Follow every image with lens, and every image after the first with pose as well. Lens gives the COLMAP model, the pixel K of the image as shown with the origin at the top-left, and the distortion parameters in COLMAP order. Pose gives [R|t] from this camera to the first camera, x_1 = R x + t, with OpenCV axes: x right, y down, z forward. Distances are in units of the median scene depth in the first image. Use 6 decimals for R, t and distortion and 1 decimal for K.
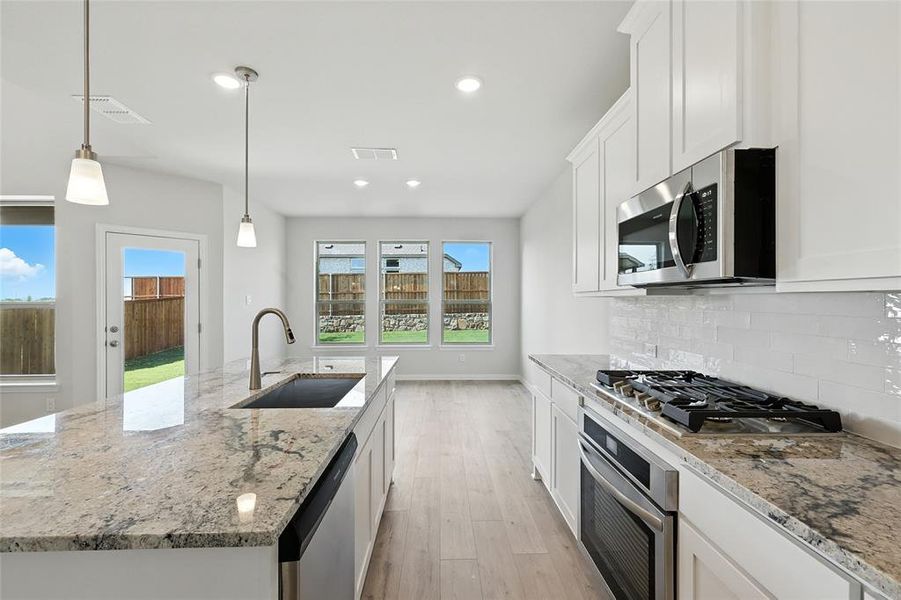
lens RADIAL K [[395.8, 0, 448.3], [0, 395.8, 297.6], [0, 0, 1]] dist [0.005146, -0.000075]
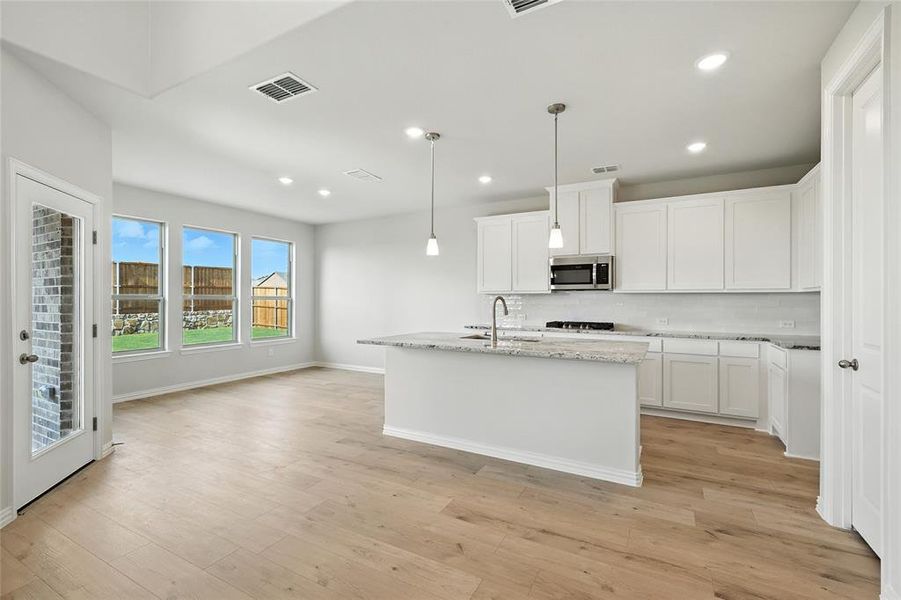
lens RADIAL K [[395.8, 0, 452.2], [0, 395.8, 298.9], [0, 0, 1]] dist [0.005146, -0.000075]
pose [[0.493035, 0.003465, 0.870003, -0.249588], [-0.004204, 0.999990, -0.001600, 0.005267], [-0.869999, -0.002868, 0.493045, 0.029364]]
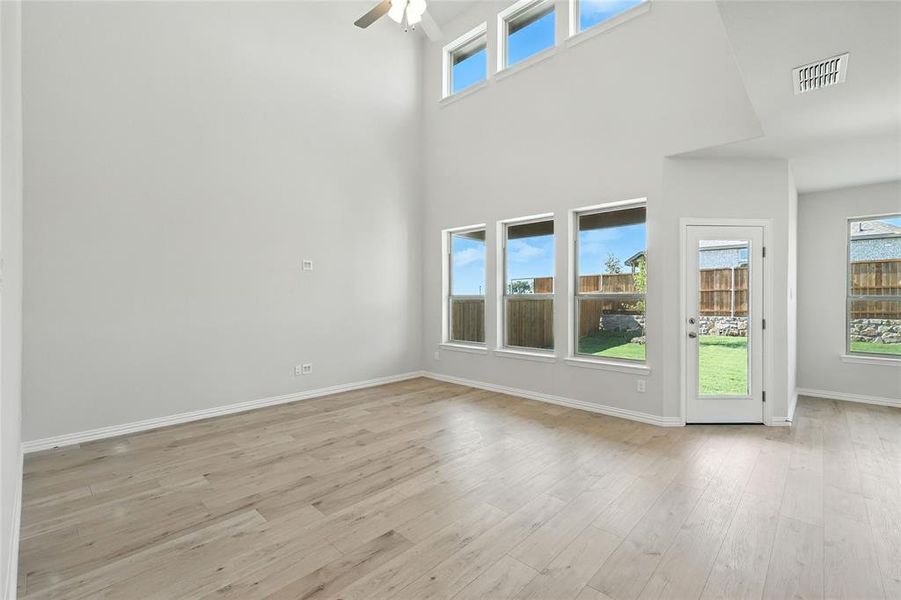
lens RADIAL K [[395.8, 0, 451.7], [0, 395.8, 298.3], [0, 0, 1]] dist [0.005146, -0.000075]
pose [[0.718242, 0.006736, -0.695760, -0.138420], [-0.004509, 0.999977, 0.005027, 0.004643], [0.695778, -0.000473, 0.718256, -0.037034]]
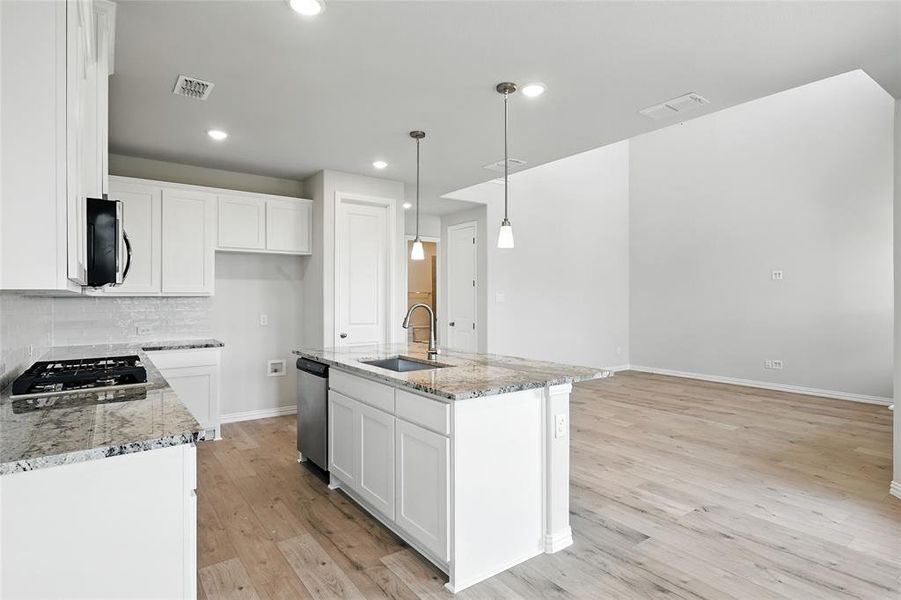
lens RADIAL K [[476.2, 0, 450.5], [0, 476.2, 293.6], [0, 0, 1]] dist [0.005945, -0.000145]
pose [[-0.819985, -0.004647, -0.572366, 0.048695], [0.002414, 0.999930, -0.011576, 0.001930], [0.572380, -0.010874, -0.819917, 0.279590]]
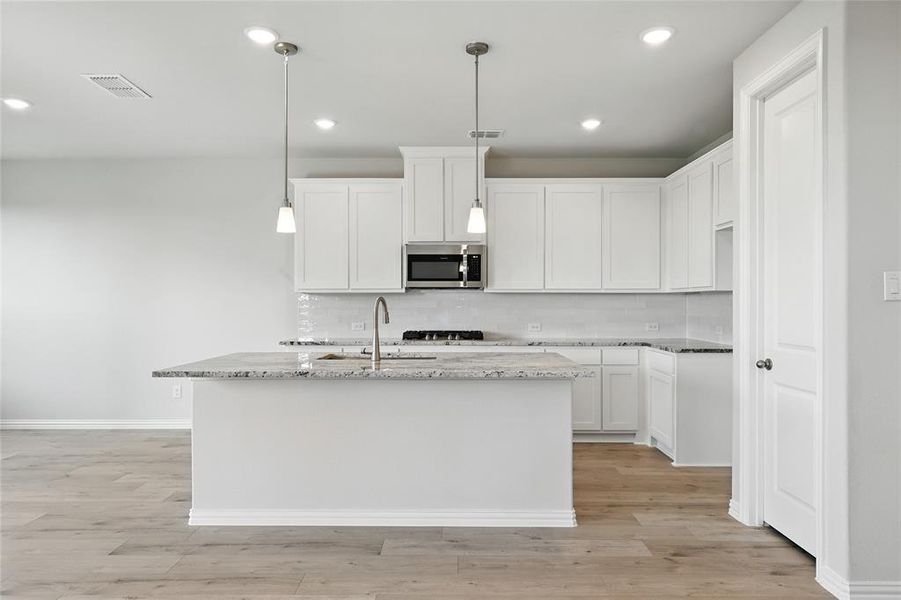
lens RADIAL K [[565.2, 0, 451.1], [0, 565.2, 300.1], [0, 0, 1]] dist [0.002487, -0.001921]
pose [[0.025297, 0.002294, 0.999677, -0.263774], [-0.002947, 0.999993, -0.002220, 0.005137], [-0.999676, -0.002890, 0.025303, 0.080043]]
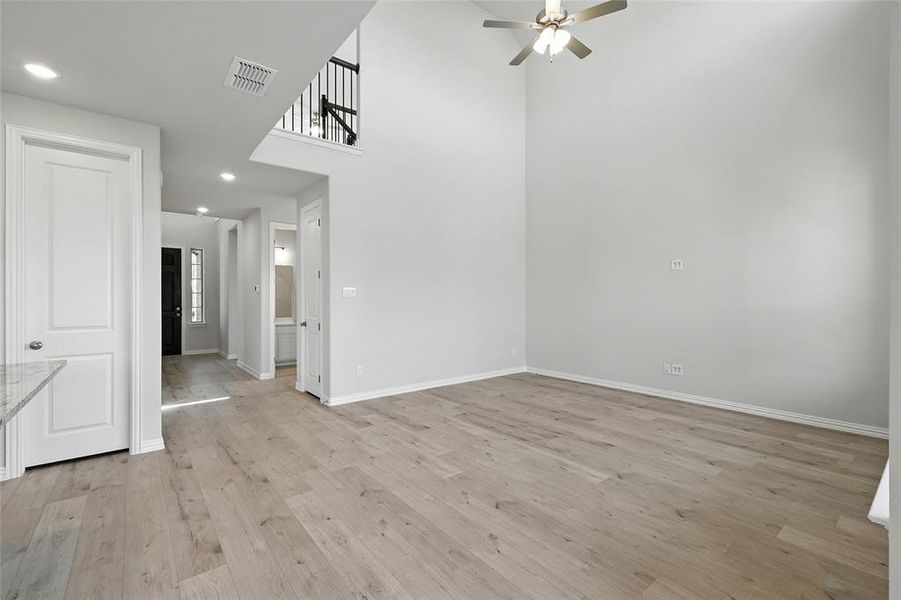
lens RADIAL K [[395.8, 0, 451.0], [0, 395.8, 297.7], [0, 0, 1]] dist [0.005146, -0.000075]
pose [[-0.790748, 0.002505, -0.612137, -0.110951], [0.005206, 0.999983, -0.002633, 0.006139], [0.612120, -0.005268, -0.790747, 0.230751]]
